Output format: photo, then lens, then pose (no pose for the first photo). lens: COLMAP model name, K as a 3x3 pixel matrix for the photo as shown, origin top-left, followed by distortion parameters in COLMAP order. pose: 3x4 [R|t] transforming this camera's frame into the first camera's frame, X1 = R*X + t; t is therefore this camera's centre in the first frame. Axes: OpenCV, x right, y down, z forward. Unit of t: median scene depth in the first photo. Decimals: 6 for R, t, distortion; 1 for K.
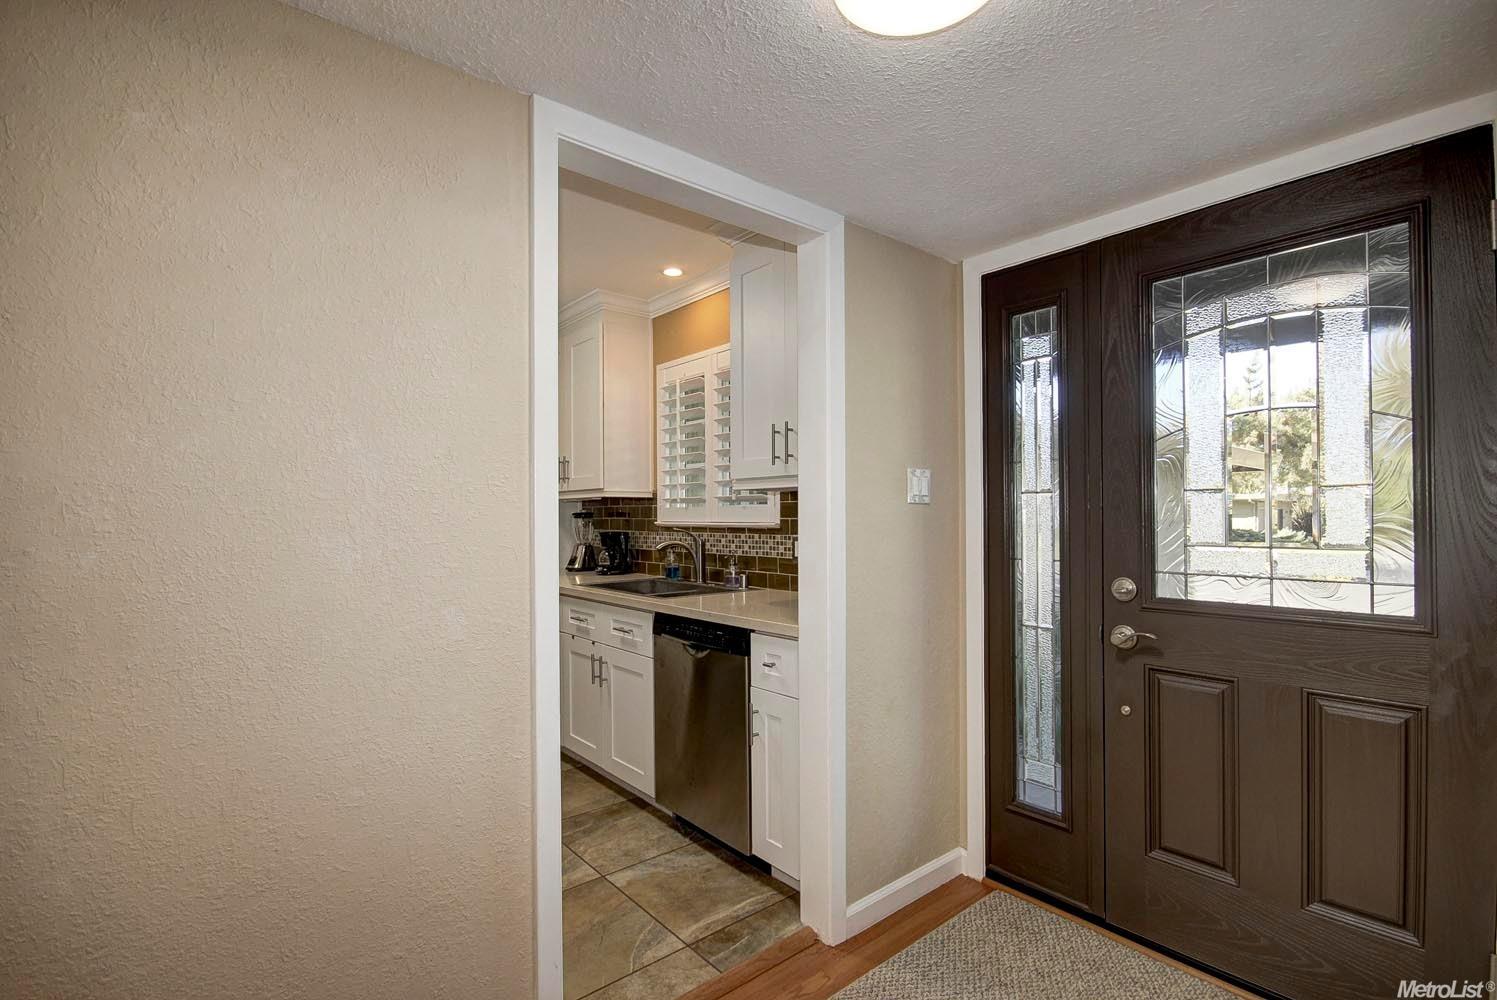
lens RADIAL K [[689.7, 0, 723.5], [0, 689.7, 506.7], [0, 0, 1]] dist [-0.000539, -0.000065]
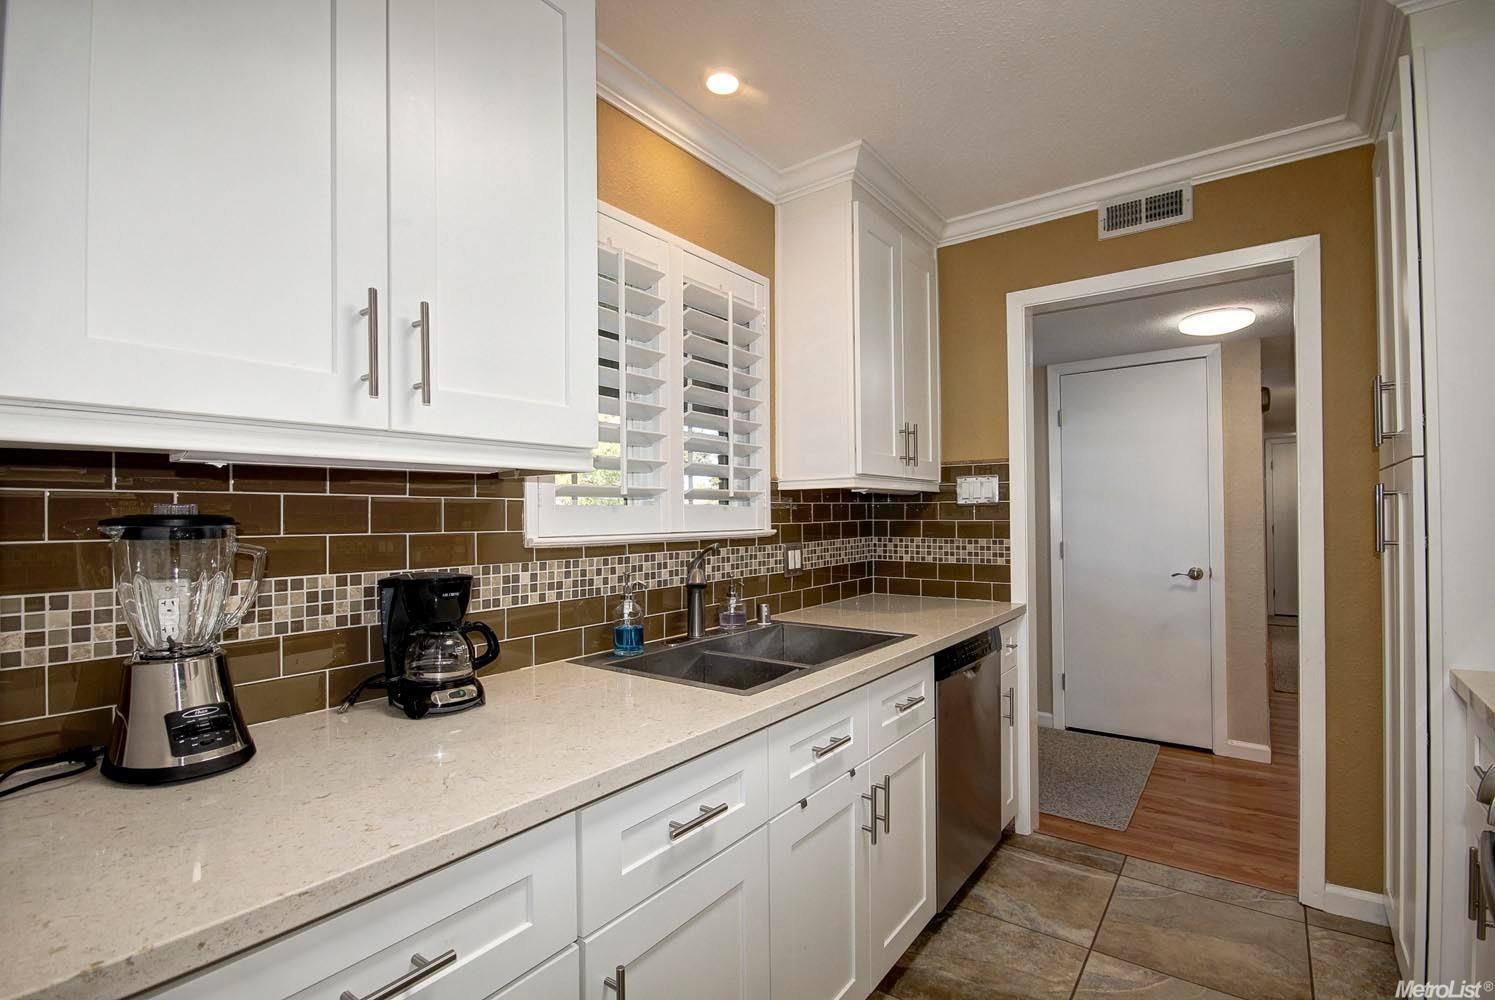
lens RADIAL K [[700.4, 0, 755.9], [0, 700.4, 513.7], [0, 0, 1]] dist [-0.001385, -0.000501]
pose [[-0.264313, 0.019524, 0.964239, -0.563772], [0.007660, 0.999806, -0.018145, 0.016582], [-0.964406, 0.002590, -0.264412, 1.020910]]
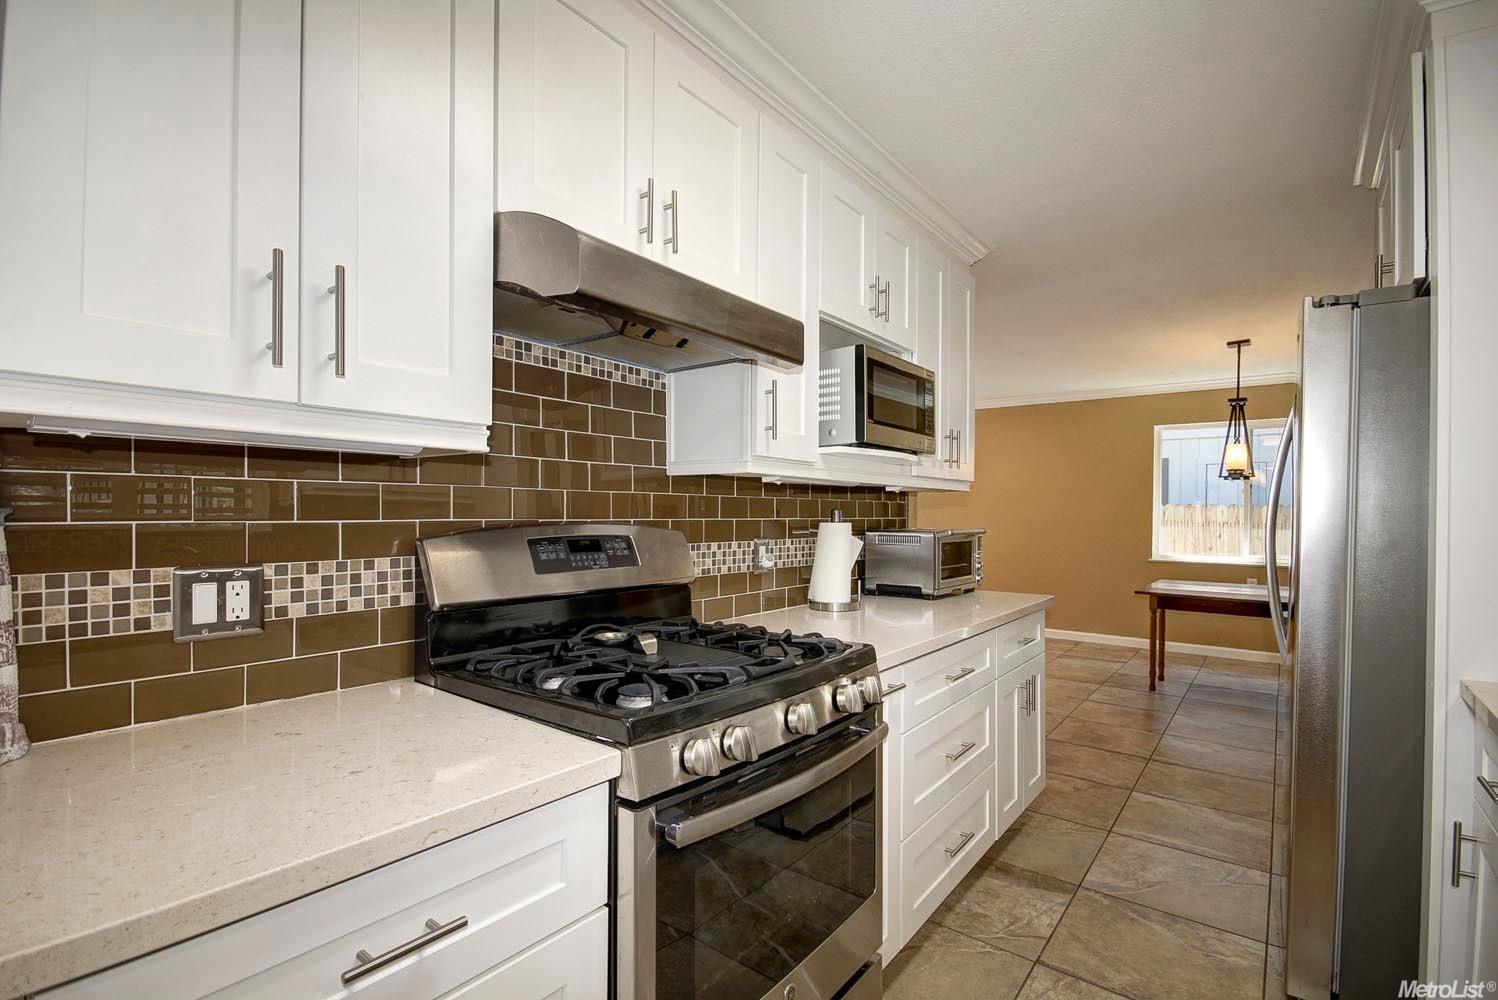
lens RADIAL K [[687.2, 0, 743.5], [0, 687.2, 545.1], [0, 0, 1]] dist [-0.031631, -0.000003]
pose [[-0.214256, -0.038635, 0.976013, -0.257640], [-0.013784, 0.999238, 0.036528, 0.009178], [-0.976680, -0.005627, -0.214625, 0.636154]]
